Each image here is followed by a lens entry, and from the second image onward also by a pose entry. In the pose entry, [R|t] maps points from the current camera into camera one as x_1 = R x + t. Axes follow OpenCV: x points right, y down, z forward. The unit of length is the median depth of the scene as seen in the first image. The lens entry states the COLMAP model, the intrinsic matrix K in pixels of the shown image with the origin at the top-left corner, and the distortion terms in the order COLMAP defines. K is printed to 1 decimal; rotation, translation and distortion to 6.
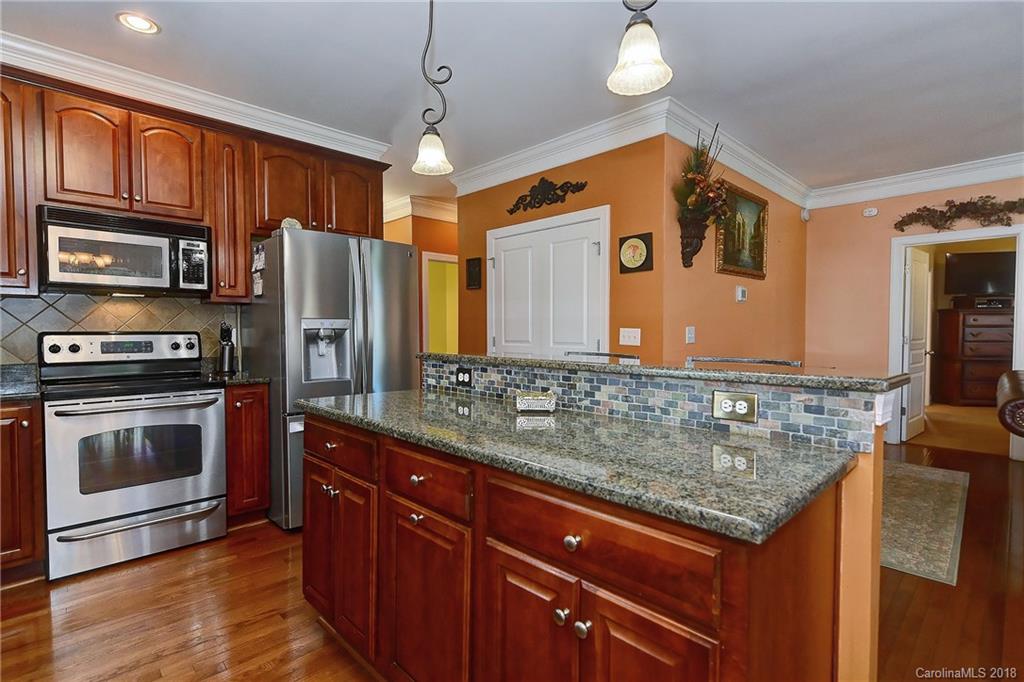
lens RADIAL K [[495.2, 0, 511.5], [0, 495.2, 344.6], [0, 0, 1]] dist [0.003933, -0.000500]
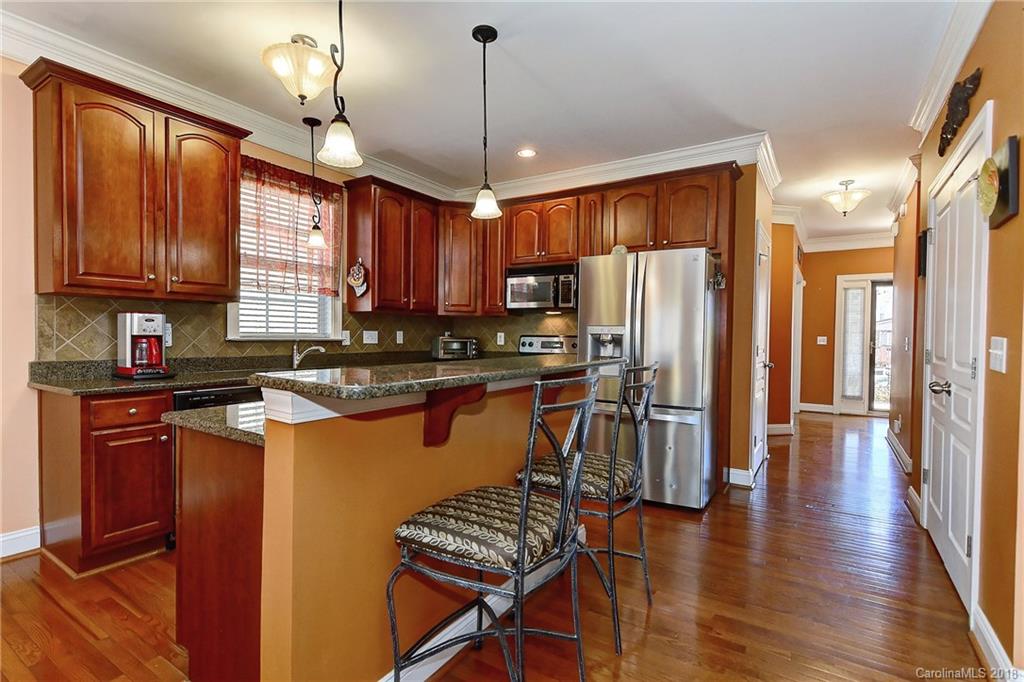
lens RADIAL K [[495.2, 0, 510.7], [0, 495.2, 344.0], [0, 0, 1]] dist [0.003933, -0.000500]
pose [[0.224513, 0.023288, -0.974193, 0.737551], [-0.041418, 0.999039, 0.014337, -0.015135], [0.973590, 0.037130, 0.225262, 0.487356]]
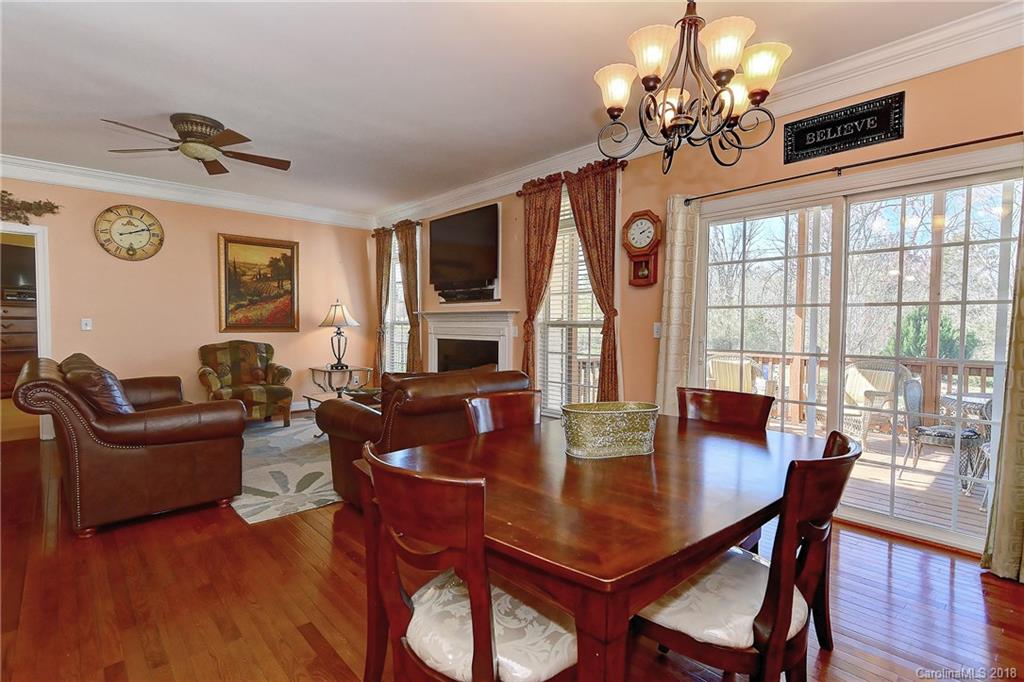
lens RADIAL K [[495.2, 0, 506.1], [0, 495.2, 345.5], [0, 0, 1]] dist [0.003933, -0.000500]
pose [[0.043355, -0.039525, 0.998278, -0.052137], [0.021164, 0.999029, 0.038635, 0.003422], [-0.998836, 0.019452, 0.044150, -0.110769]]
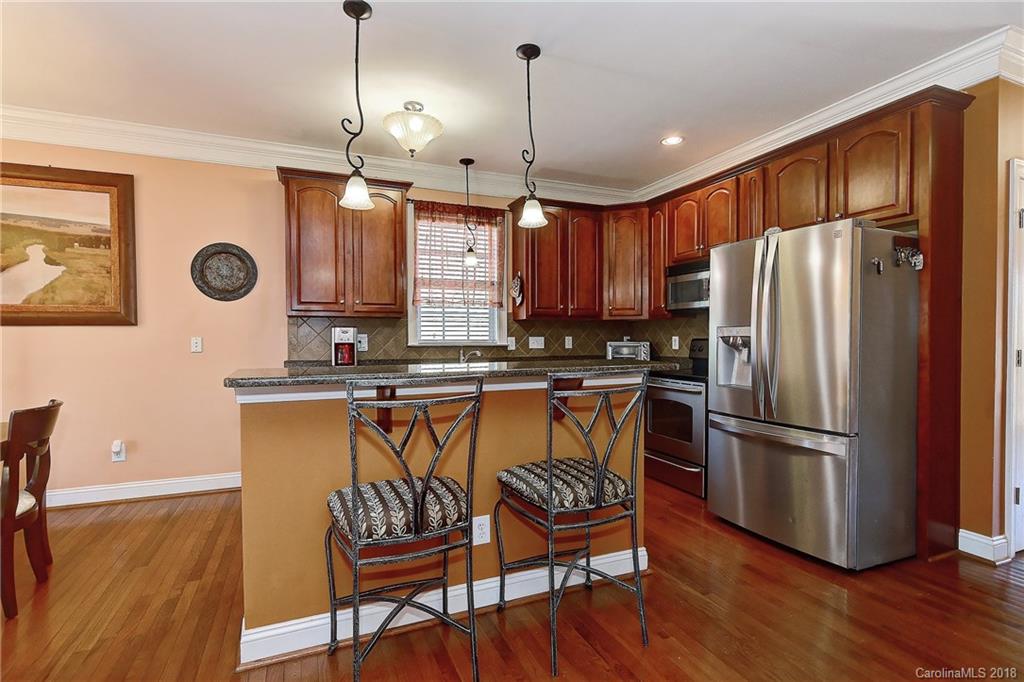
lens RADIAL K [[495.2, 0, 506.8], [0, 495.2, 344.5], [0, 0, 1]] dist [0.003933, -0.000500]
pose [[-0.365394, 0.015305, -0.930727, 0.736084], [-0.023625, 0.999390, 0.025709, -0.029797], [0.930553, 0.031383, -0.364810, 0.911338]]
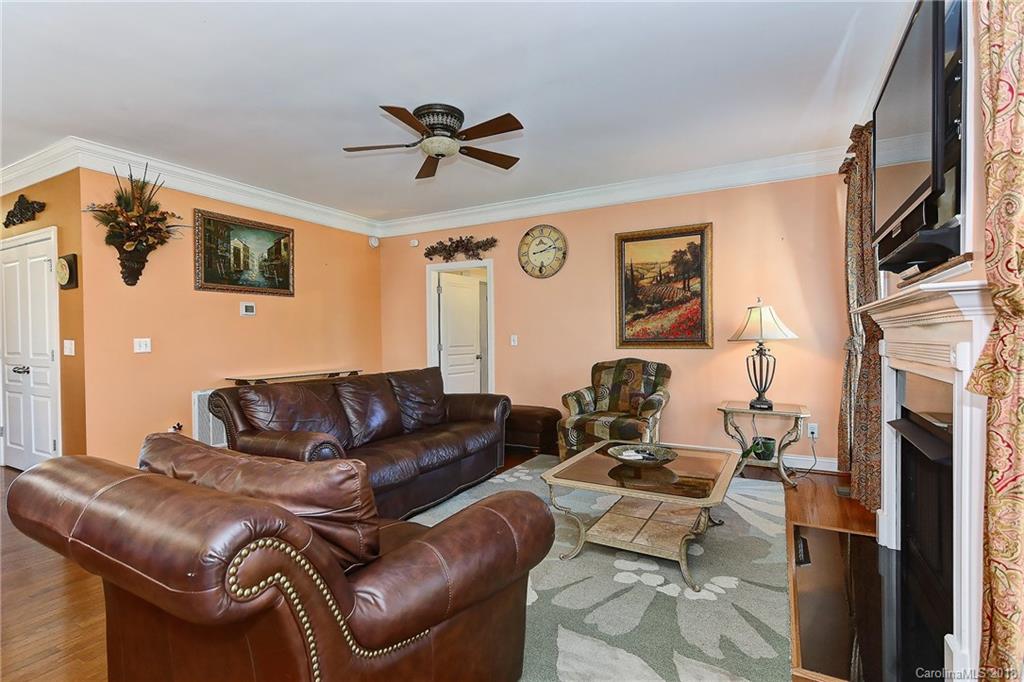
lens RADIAL K [[495.2, 0, 517.5], [0, 495.2, 342.5], [0, 0, 1]] dist [0.003933, -0.000500]
pose [[0.955940, -0.007945, 0.293455, 1.031178], [0.014811, 0.999666, -0.021182, 0.013282], [-0.293188, 0.024595, 0.955738, -0.401775]]
